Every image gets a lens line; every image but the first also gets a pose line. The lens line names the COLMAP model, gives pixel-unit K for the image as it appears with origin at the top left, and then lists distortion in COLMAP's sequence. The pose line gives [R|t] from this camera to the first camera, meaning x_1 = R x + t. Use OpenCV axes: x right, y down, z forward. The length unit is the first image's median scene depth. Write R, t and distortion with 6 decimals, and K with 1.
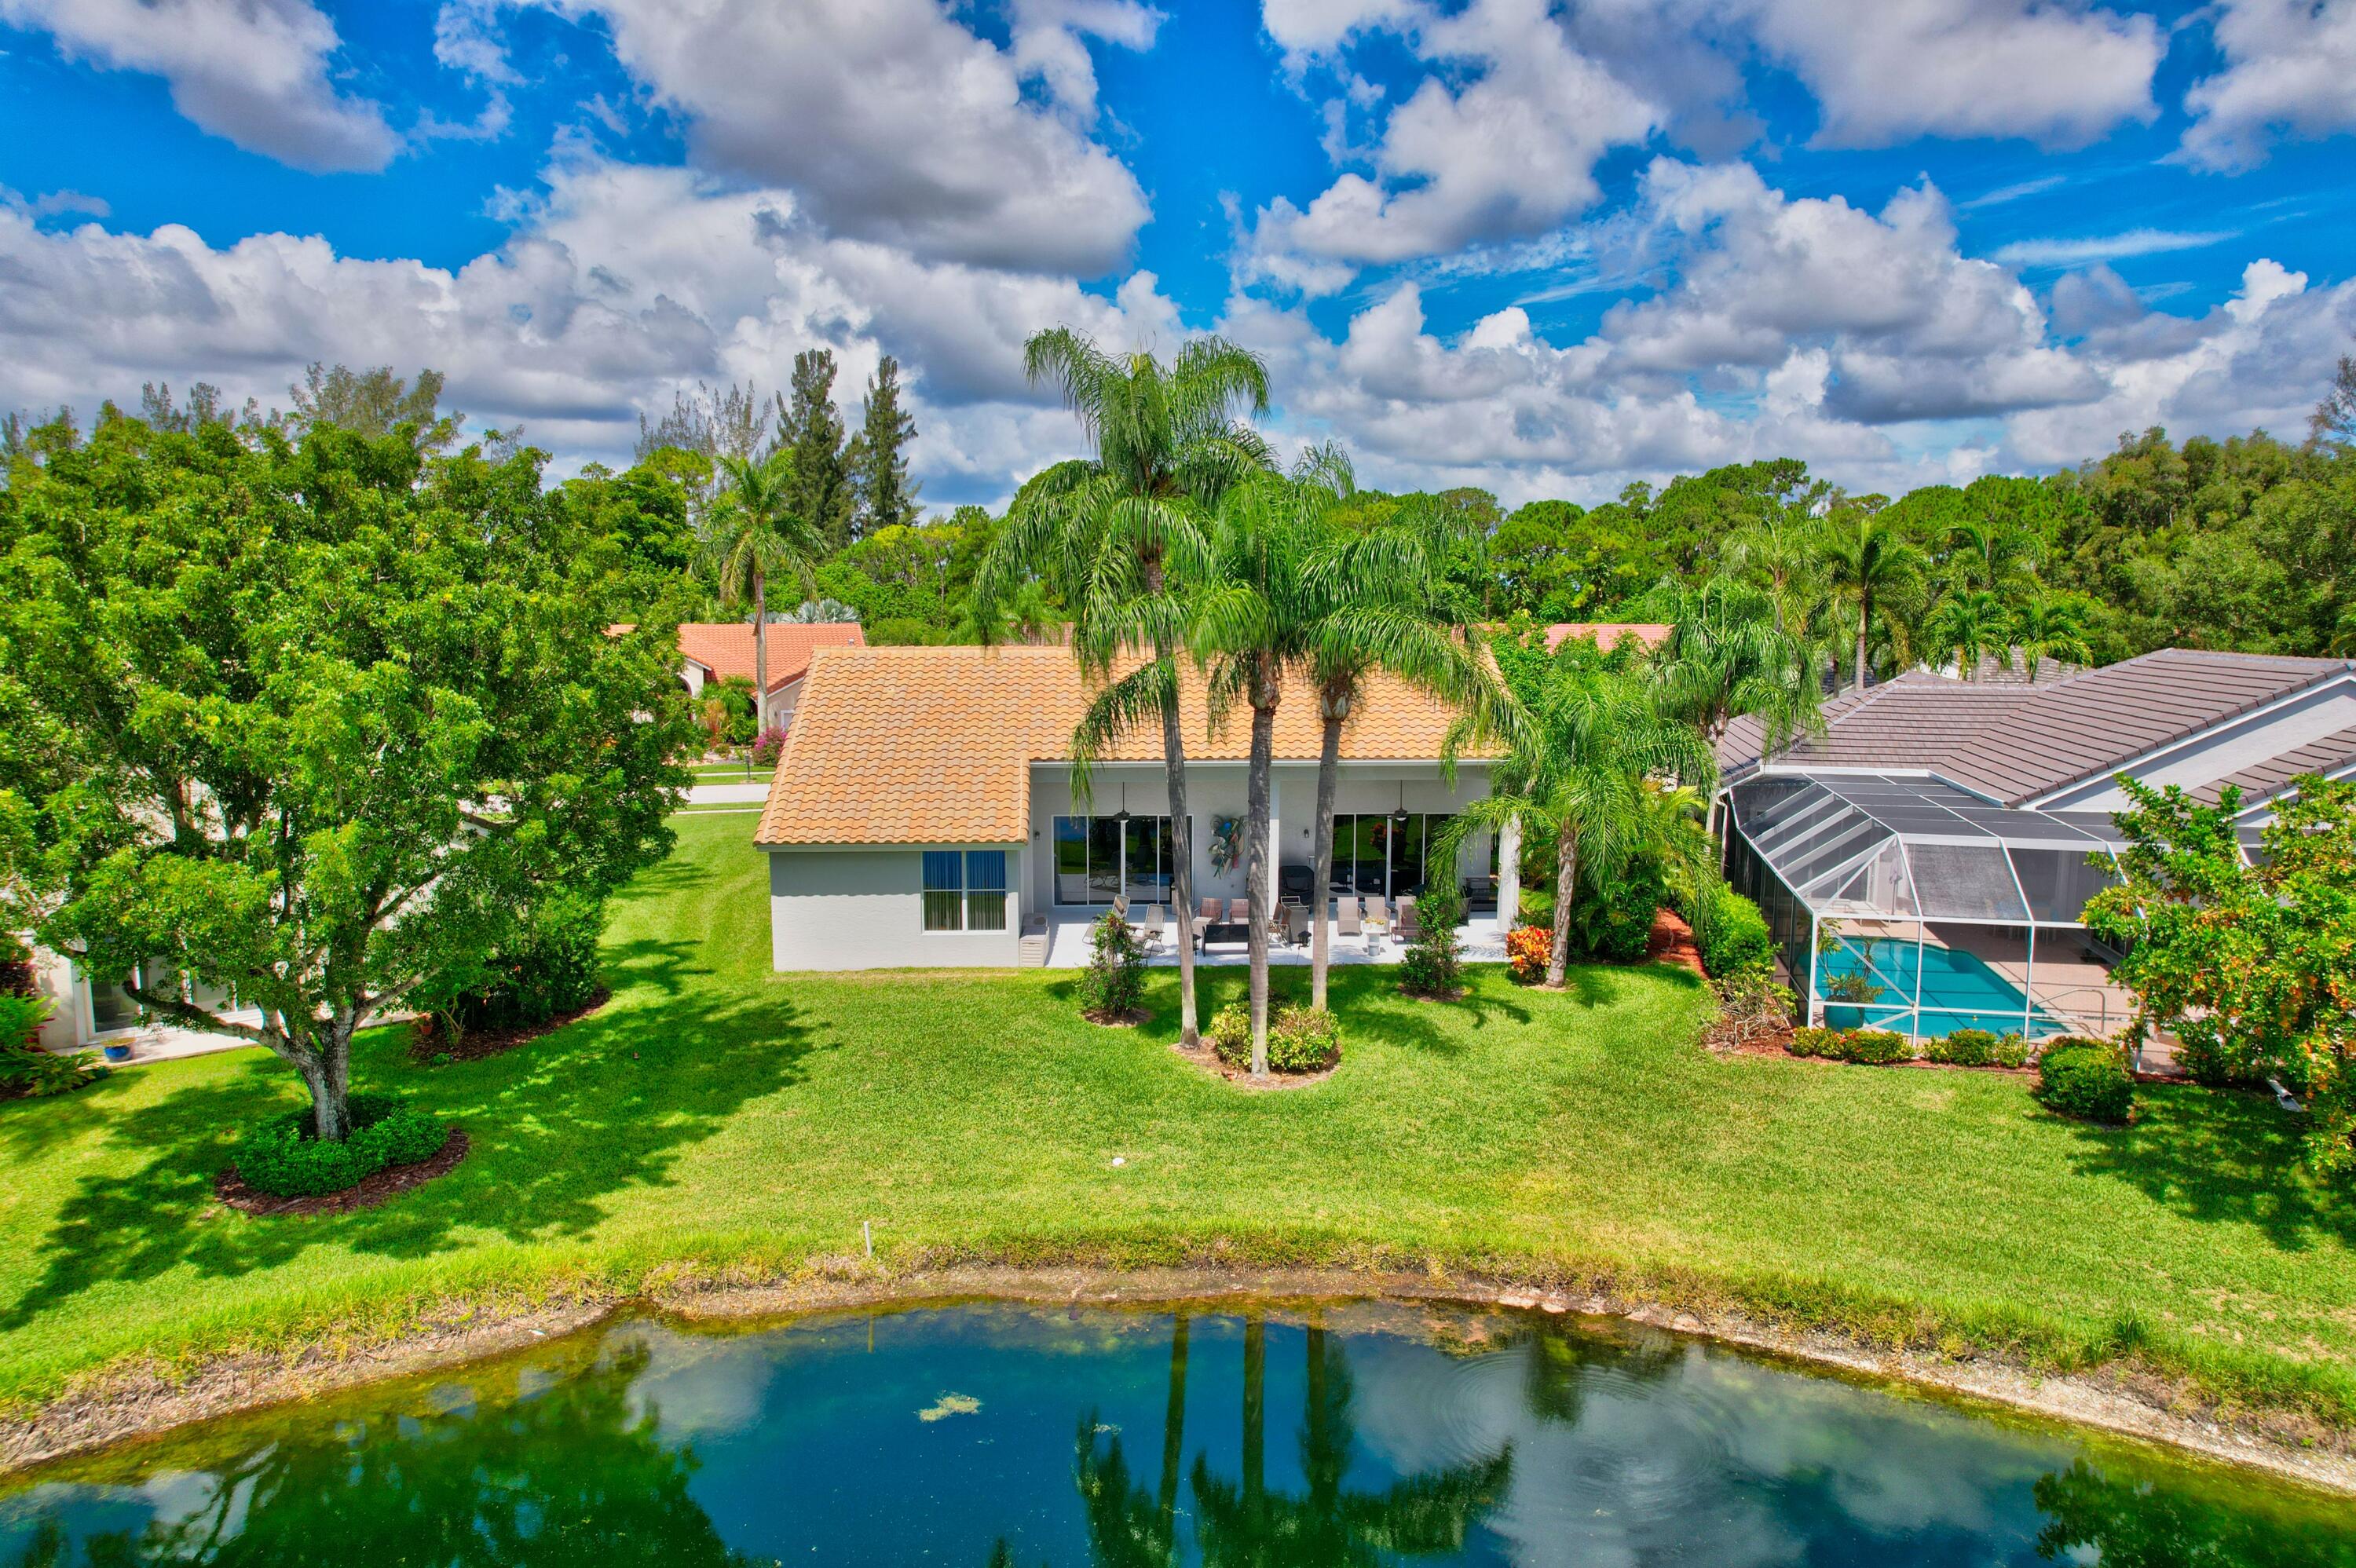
lens RADIAL K [[1497.8, 0, 1184.7], [0, 1497.8, 820.2], [0, 0, 1]] dist [-0.079275, 0.070101]
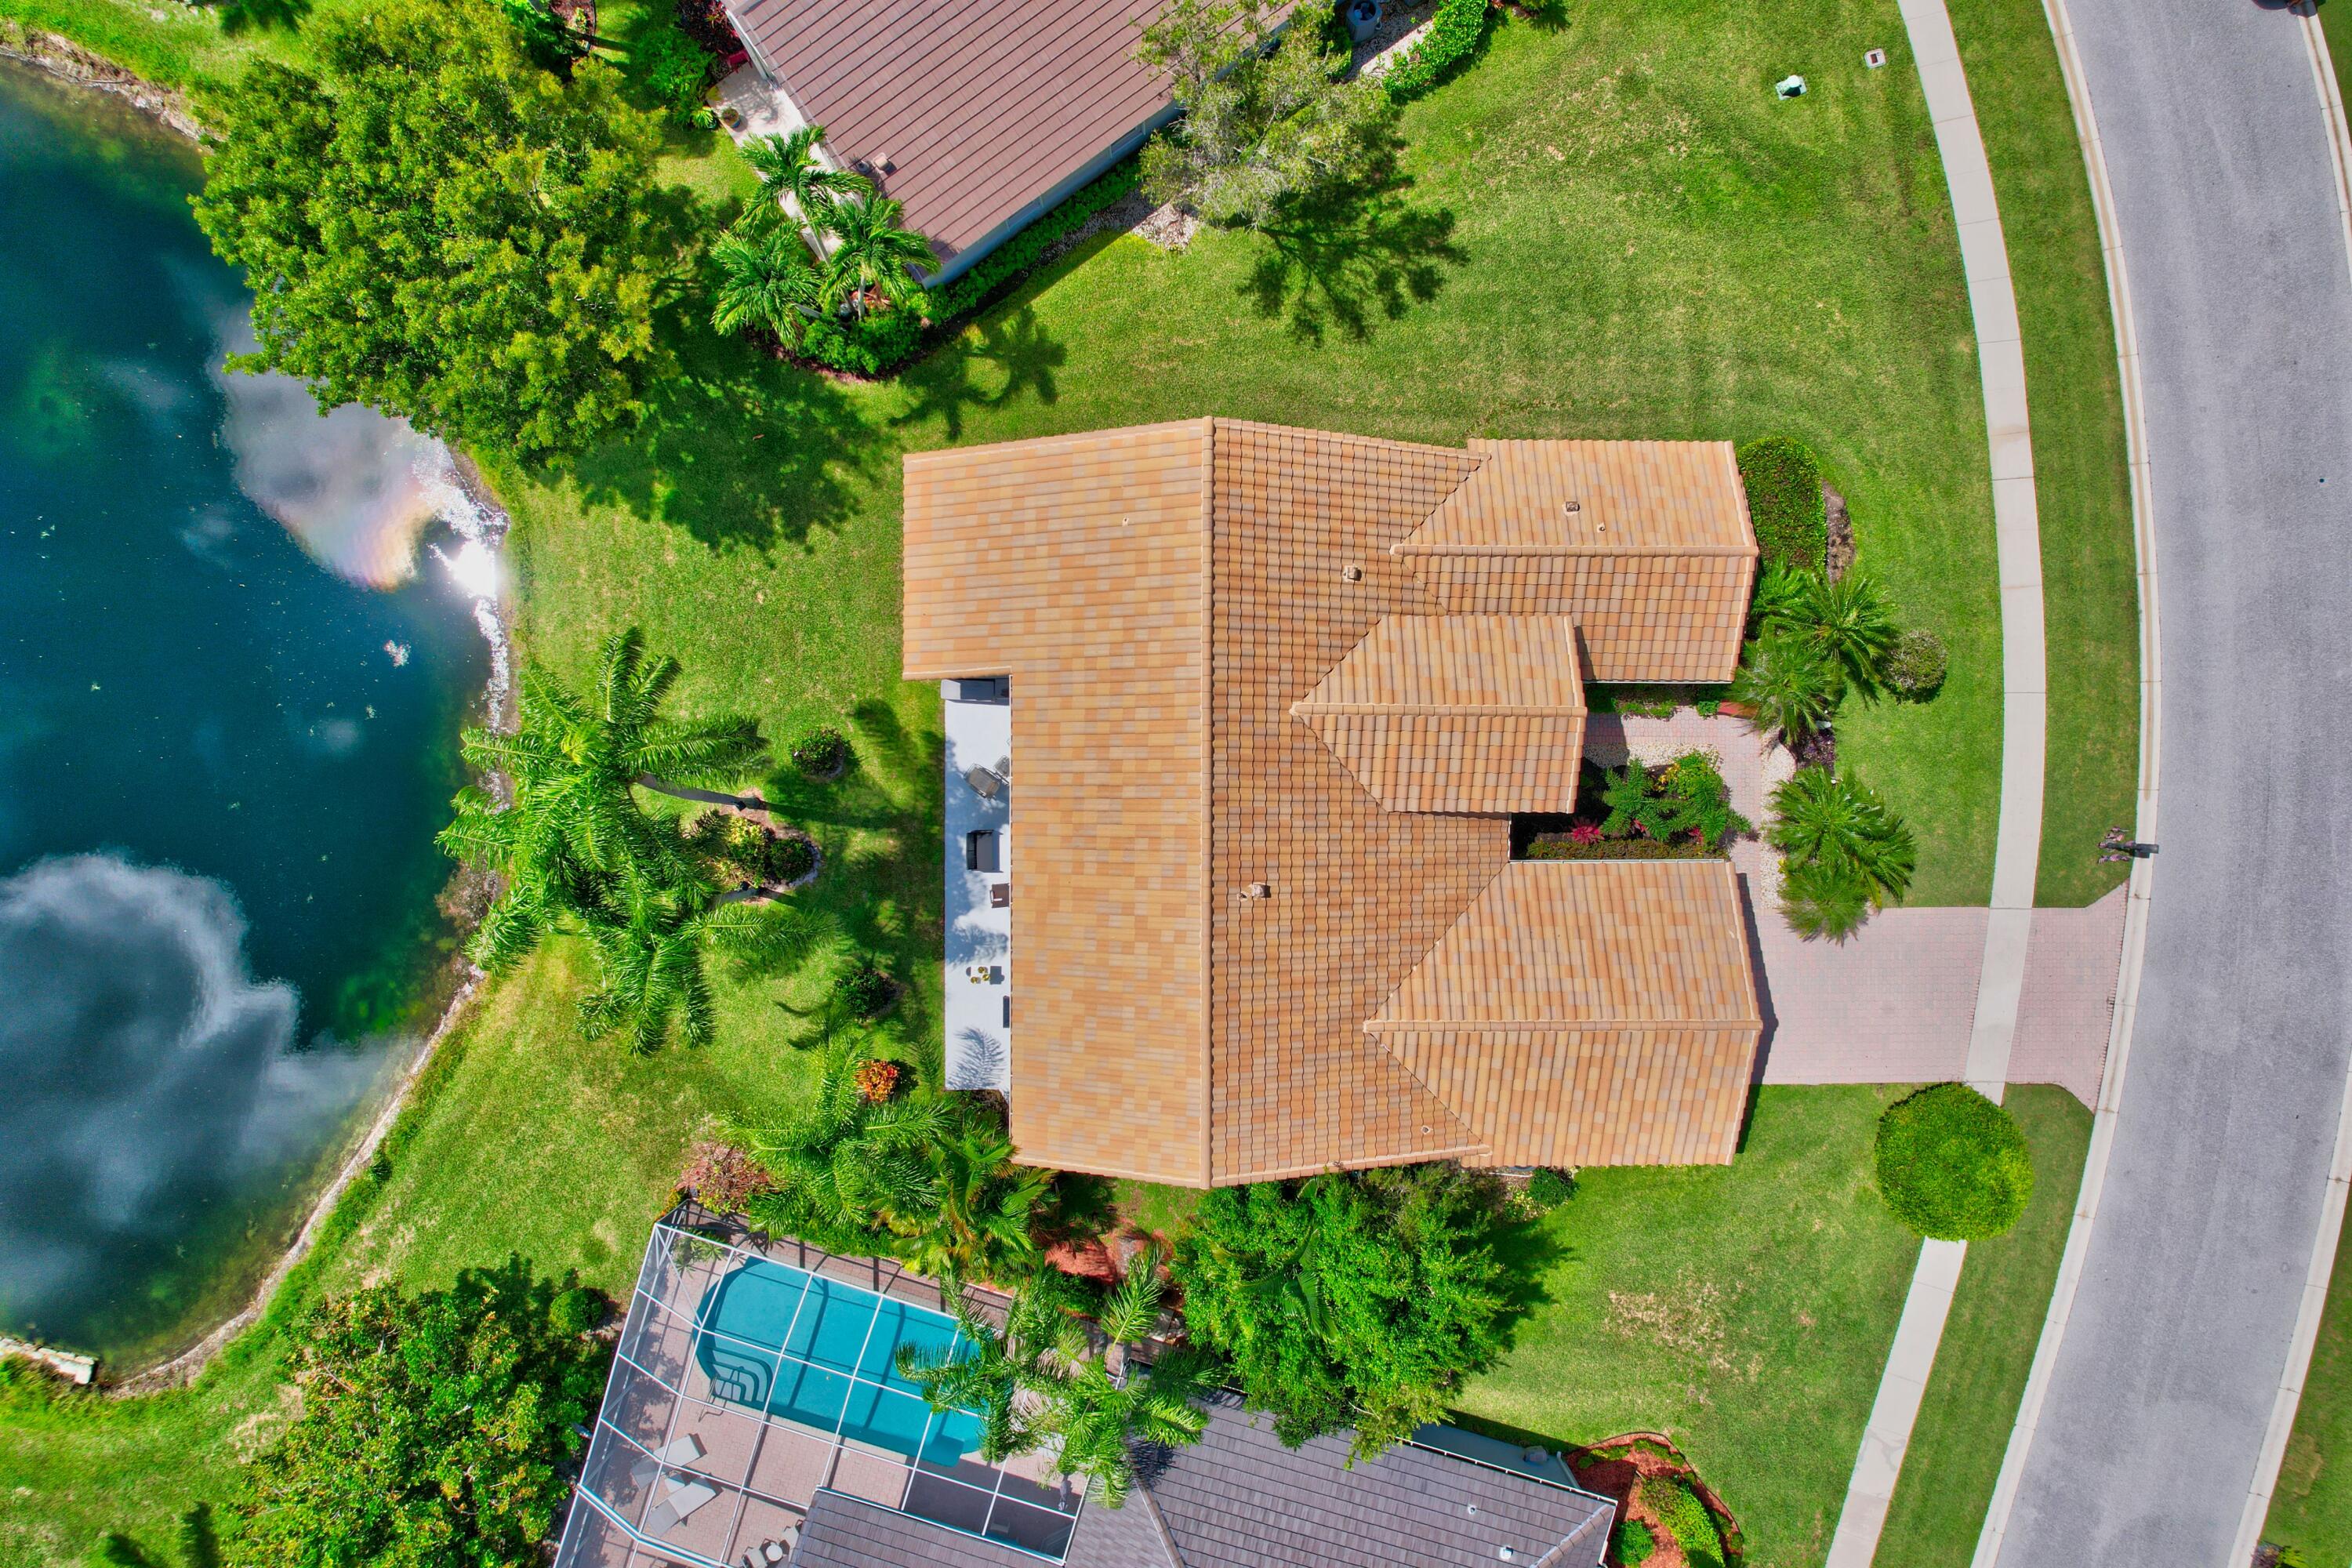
lens RADIAL K [[1495.4, 0, 1182.6], [0, 1495.4, 820.2], [0, 0, 1]] dist [-0.079275, 0.070101]
pose [[-0.067743, 0.997702, 0.000852, -0.008081], [-0.138322, -0.010238, 0.990334, -1.309130], [0.988068, 0.066971, 0.138698, 1.157595]]
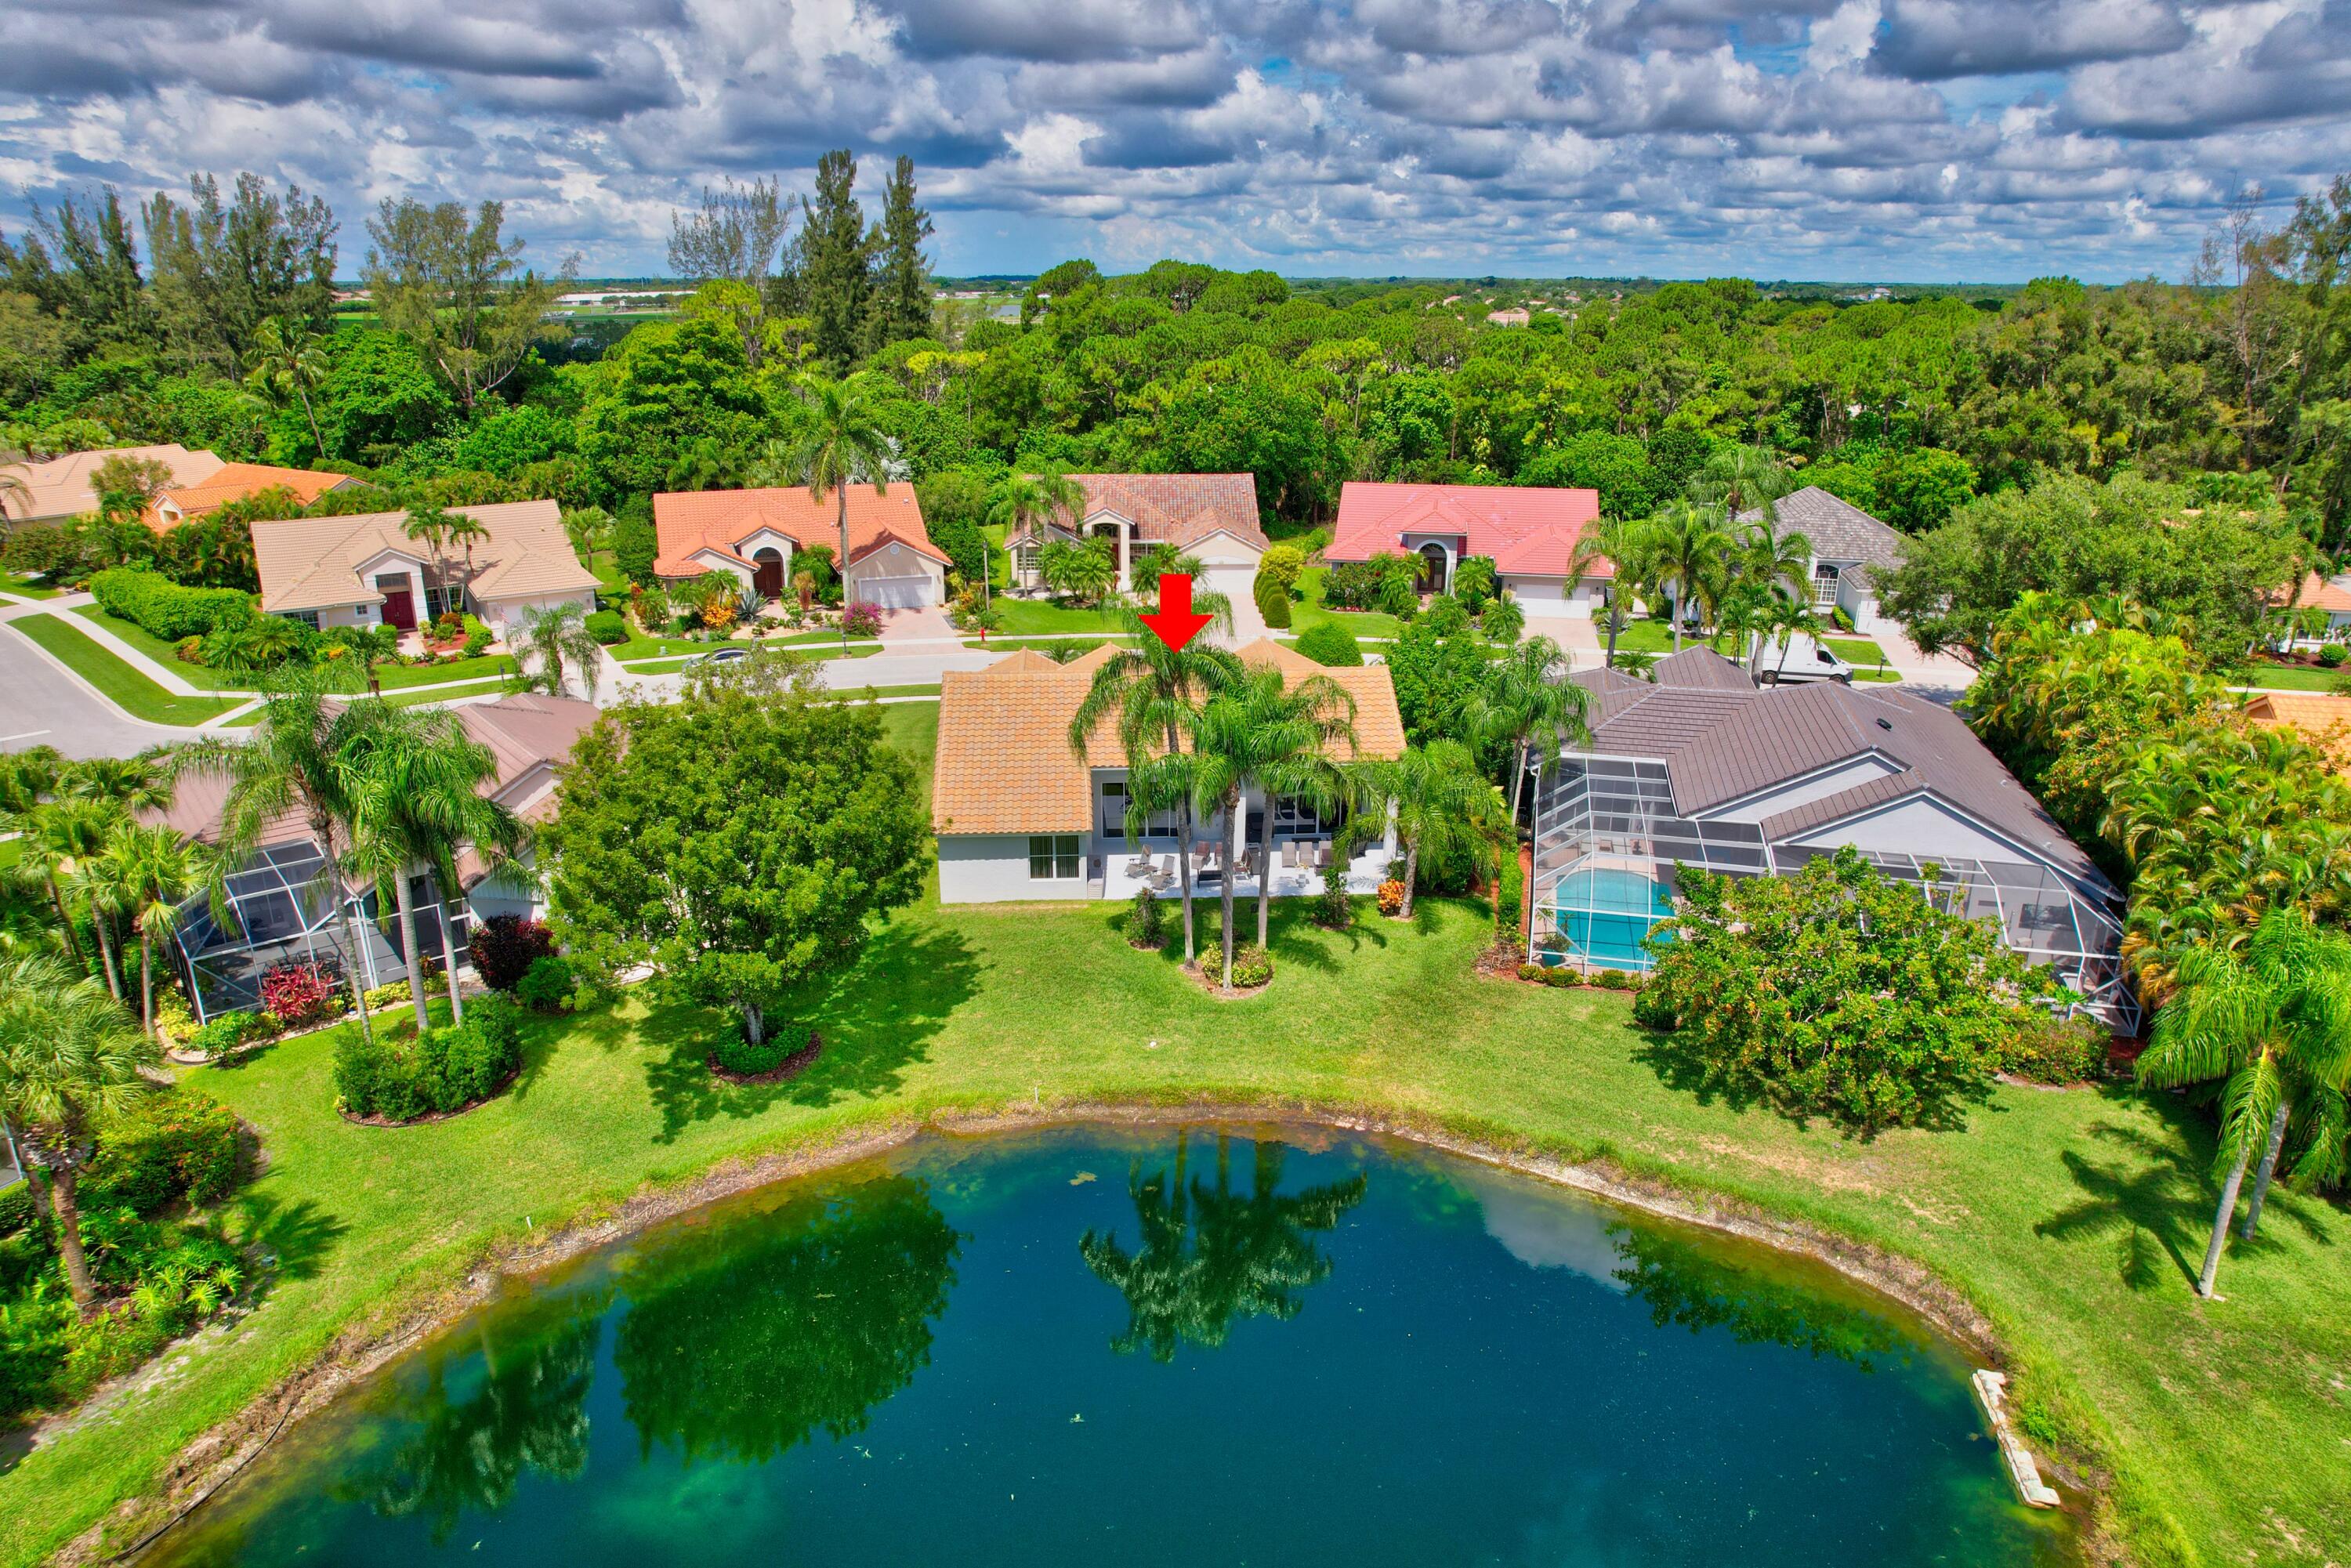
lens RADIAL K [[1494.7, 0, 1182.1], [0, 1494.7, 820.2], [0, 0, 1]] dist [-0.079275, 0.070101]
pose [[0.999999, 0.000790, -0.001172, -0.003530], [-0.000528, 0.977925, 0.208957, -0.376303], [0.001312, -0.208956, 0.977924, -0.684269]]
